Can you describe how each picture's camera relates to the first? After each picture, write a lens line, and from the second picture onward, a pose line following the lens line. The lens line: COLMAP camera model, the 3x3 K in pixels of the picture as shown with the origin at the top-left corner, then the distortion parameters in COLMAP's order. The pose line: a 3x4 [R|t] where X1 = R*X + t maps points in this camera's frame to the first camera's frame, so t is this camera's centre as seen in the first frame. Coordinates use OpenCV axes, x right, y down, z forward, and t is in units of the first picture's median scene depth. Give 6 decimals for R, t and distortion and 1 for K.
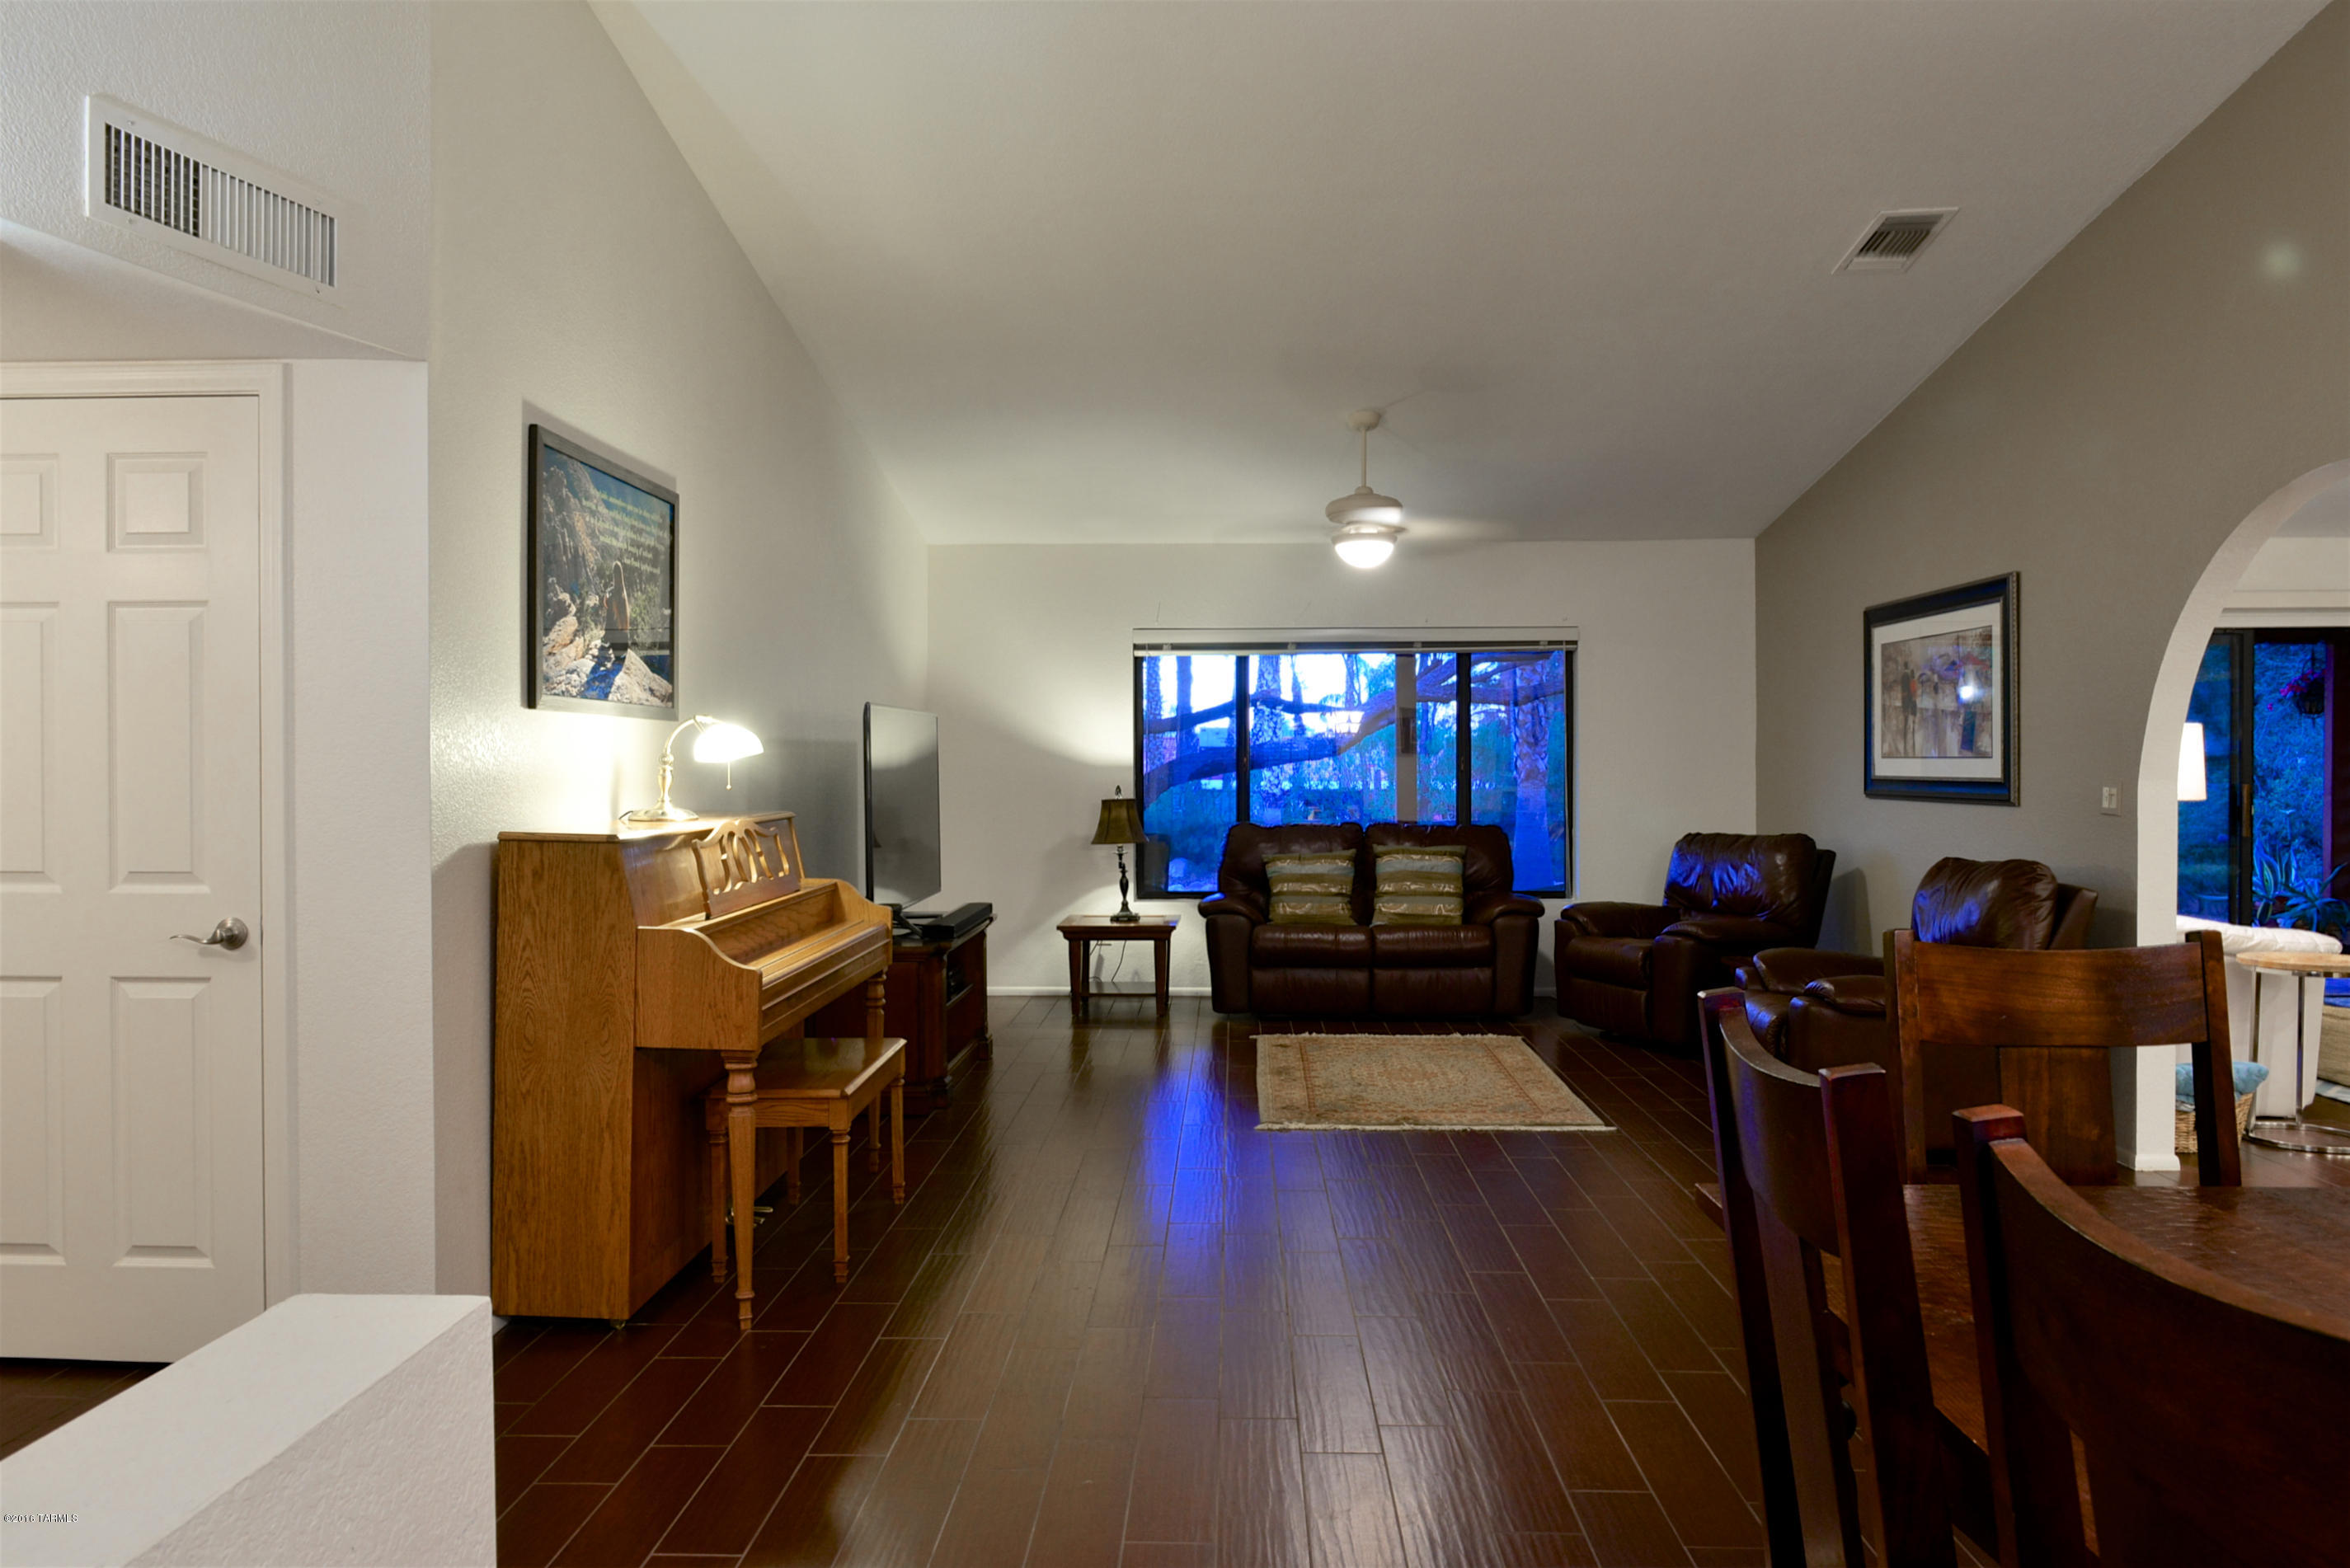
lens RADIAL K [[1562.9, 0, 1175.0], [0, 1562.9, 784.0], [0, 0, 1]] dist [-0.004474, -0.007532]
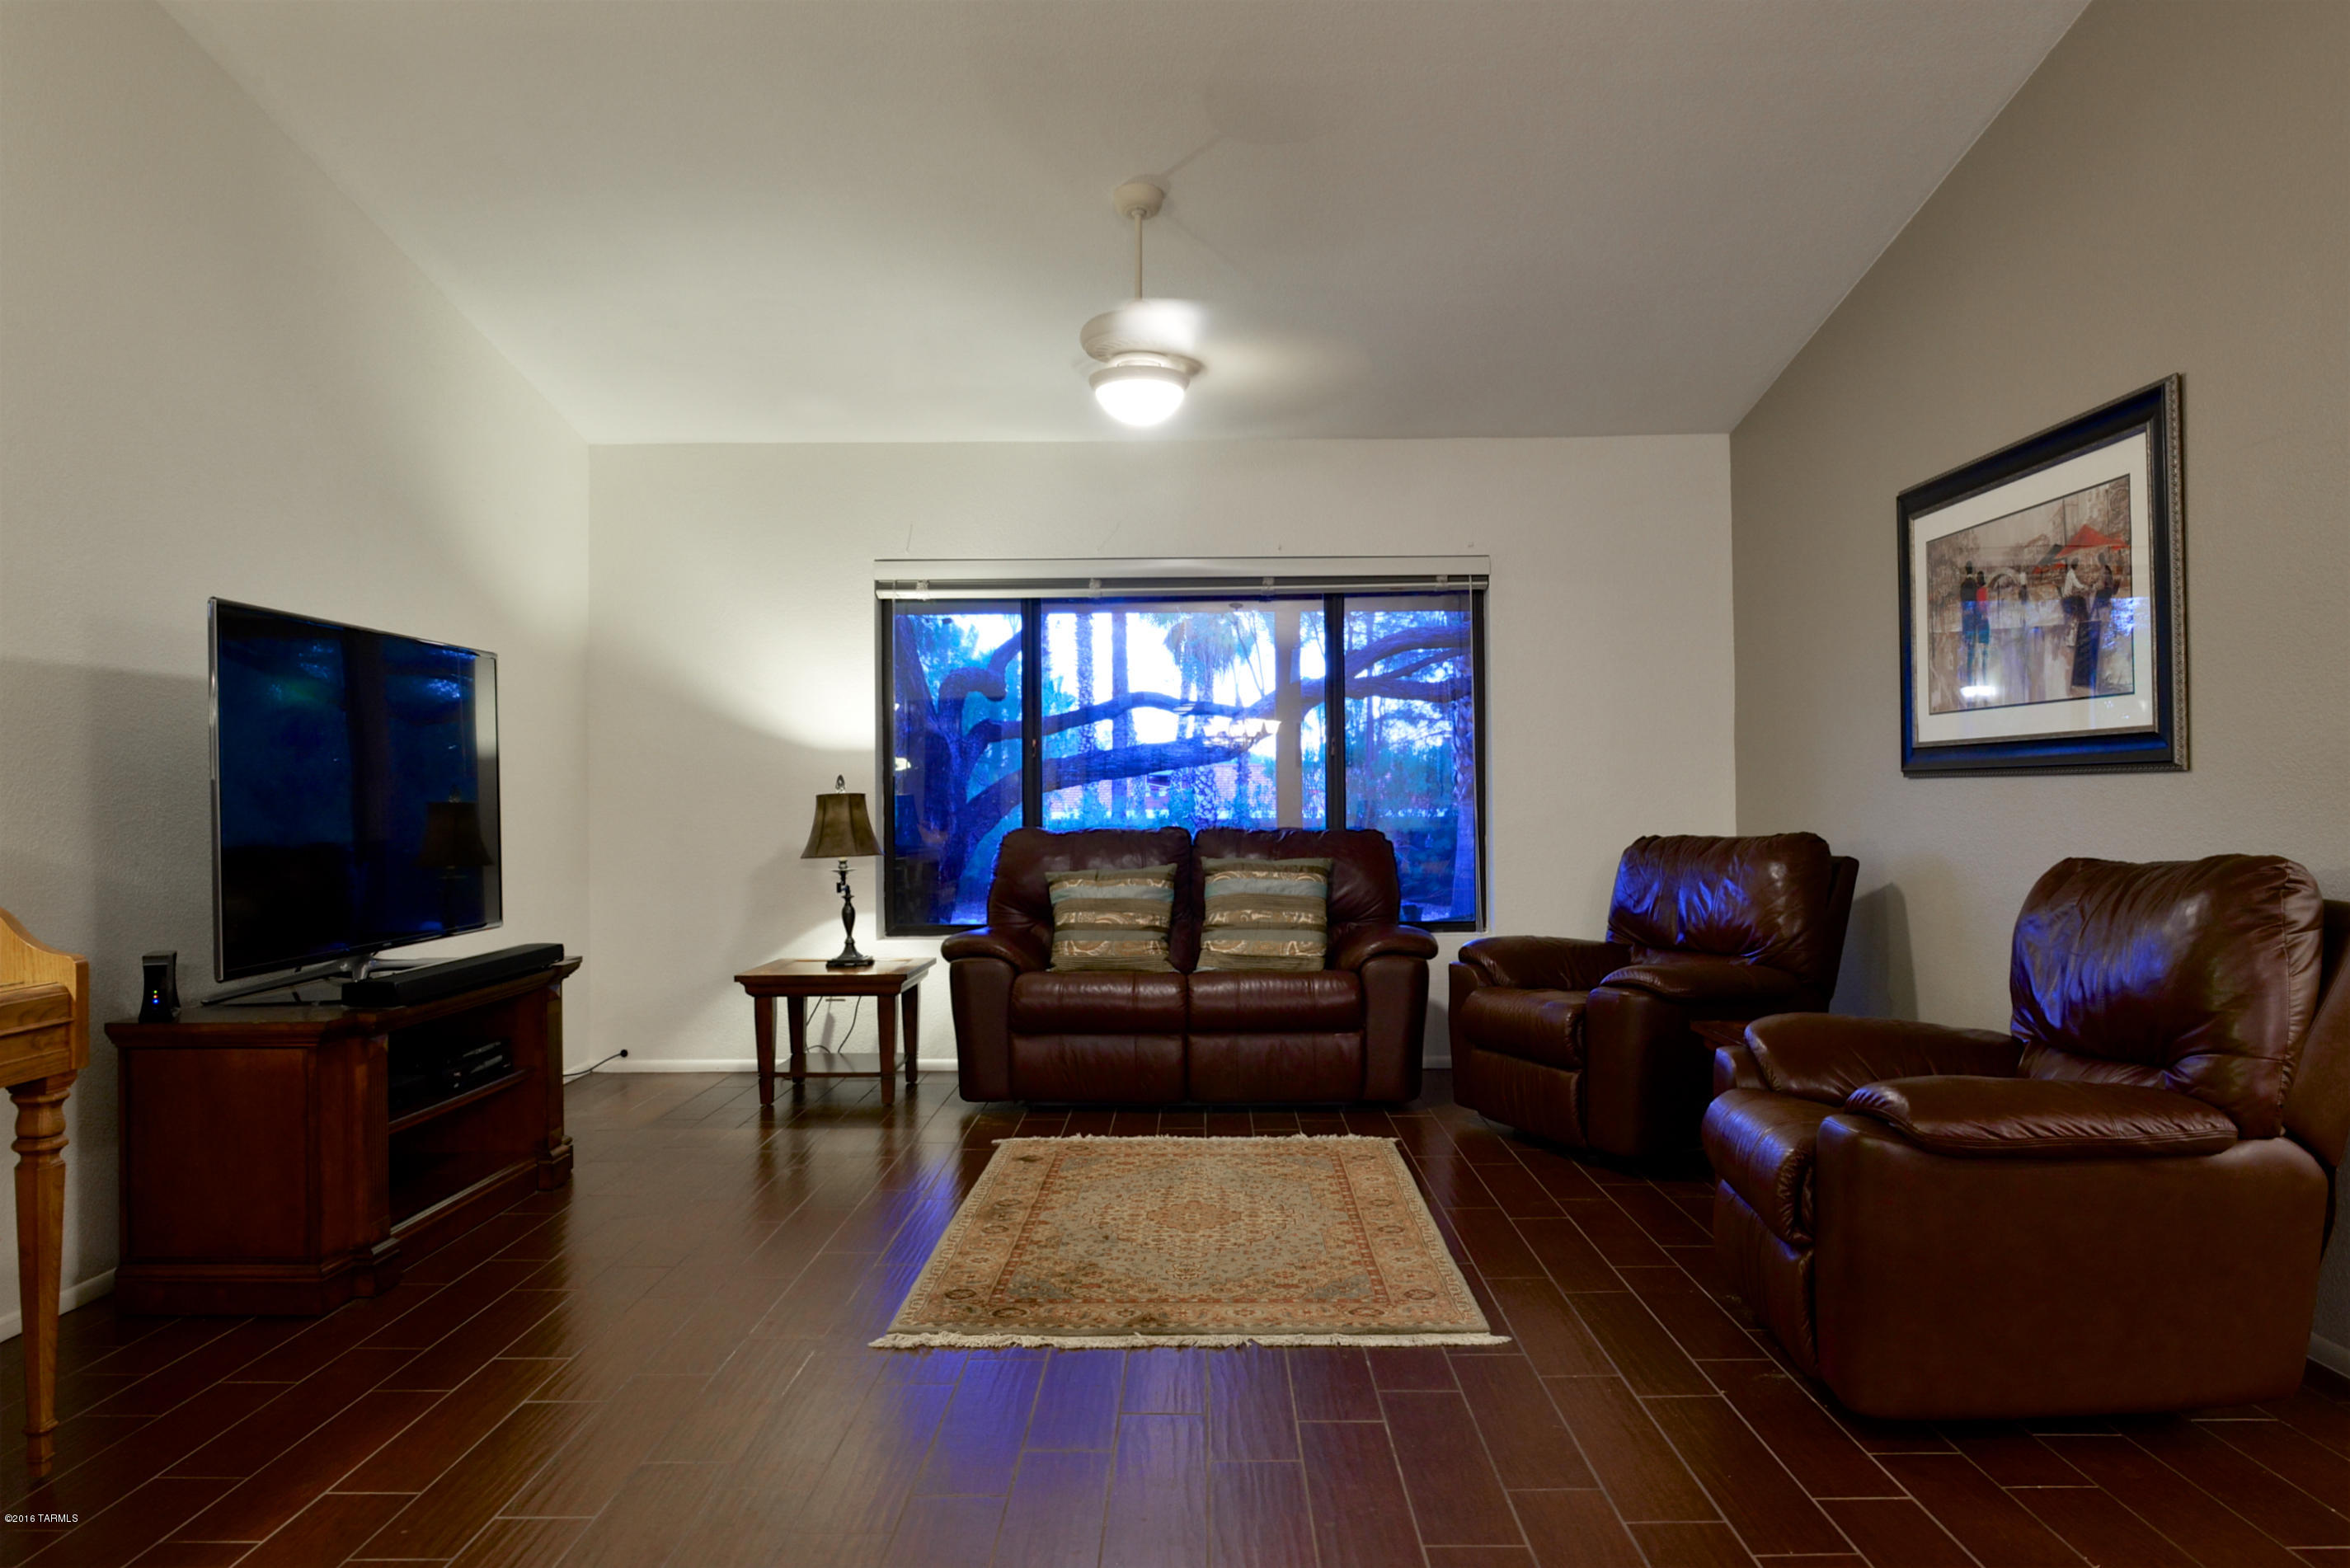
lens RADIAL K [[1562.9, 0, 1175.0], [0, 1562.9, 784.0], [0, 0, 1]] dist [-0.004474, -0.007532]
pose [[0.999807, -0.004040, 0.019224, 0.107621], [0.004463, 0.999748, -0.022016, 0.022417], [-0.019130, 0.022098, 0.999573, 0.307876]]
